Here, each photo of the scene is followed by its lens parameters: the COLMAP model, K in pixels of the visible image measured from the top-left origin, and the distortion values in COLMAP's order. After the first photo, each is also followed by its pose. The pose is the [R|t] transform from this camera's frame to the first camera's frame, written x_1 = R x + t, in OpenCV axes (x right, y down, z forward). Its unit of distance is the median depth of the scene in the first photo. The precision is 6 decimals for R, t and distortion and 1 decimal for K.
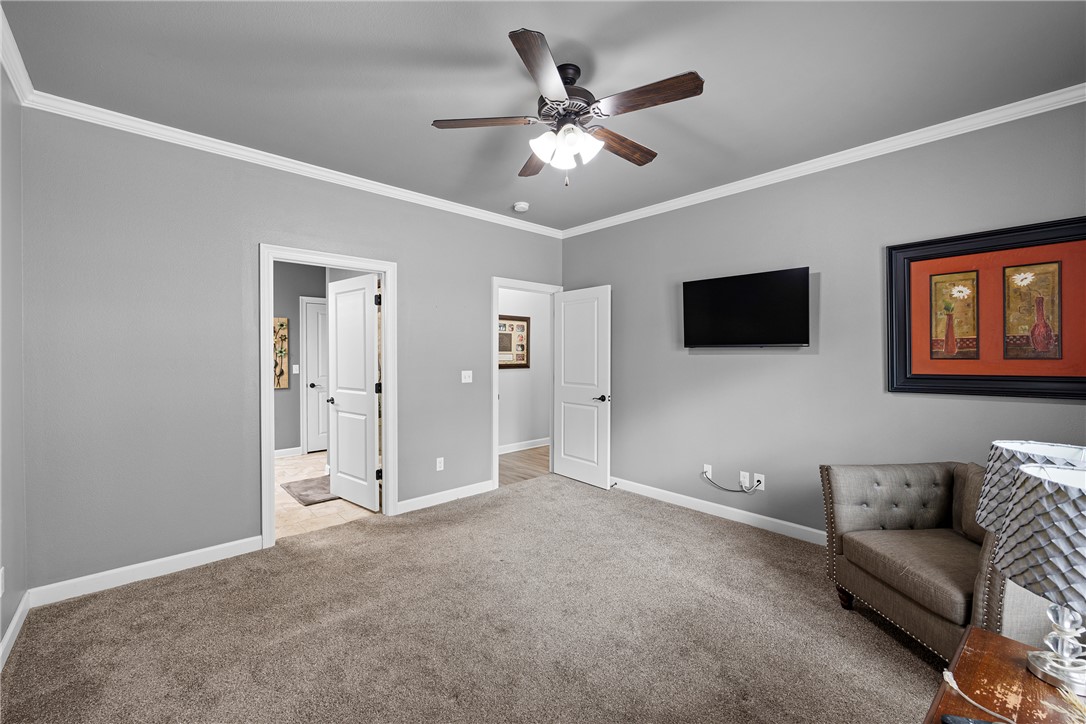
lens RADIAL K [[442.3, 0, 543.3], [0, 442.3, 357.5], [0, 0, 1]] dist [0.002260, -0.000385]
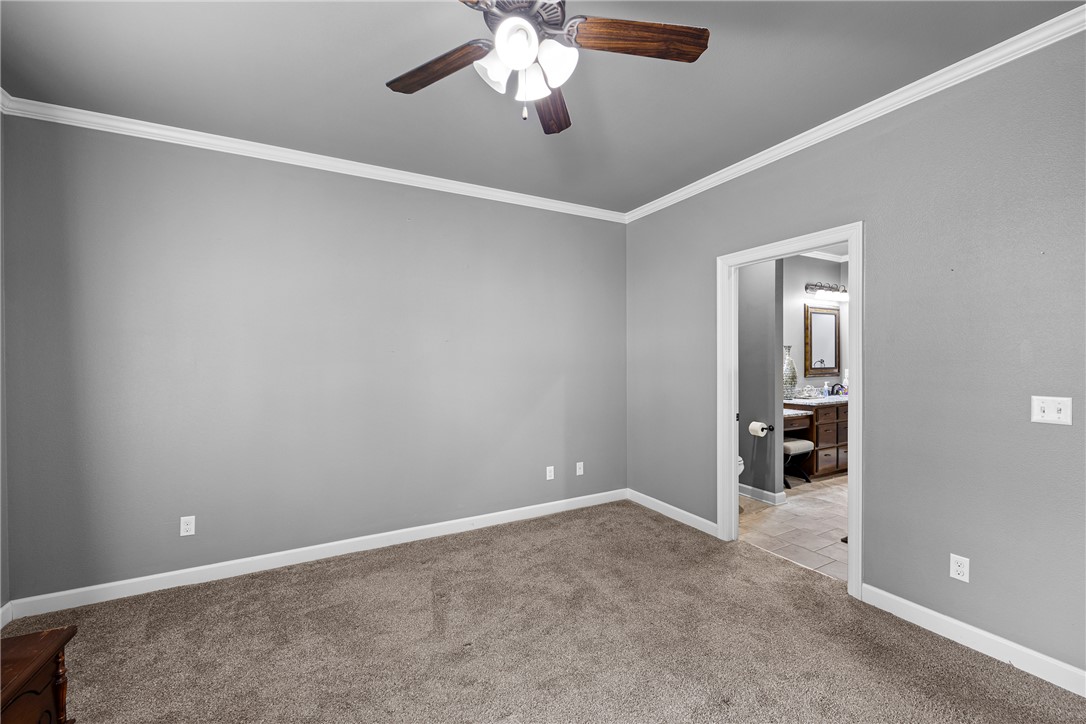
lens RADIAL K [[442.3, 0, 539.1], [0, 442.3, 357.8], [0, 0, 1]] dist [0.002260, -0.000385]
pose [[-0.261301, 0.005145, -0.965244, 0.534748], [0.001409, 0.999987, 0.004949, -0.015207], [0.965256, -0.000067, -0.261305, 0.873136]]
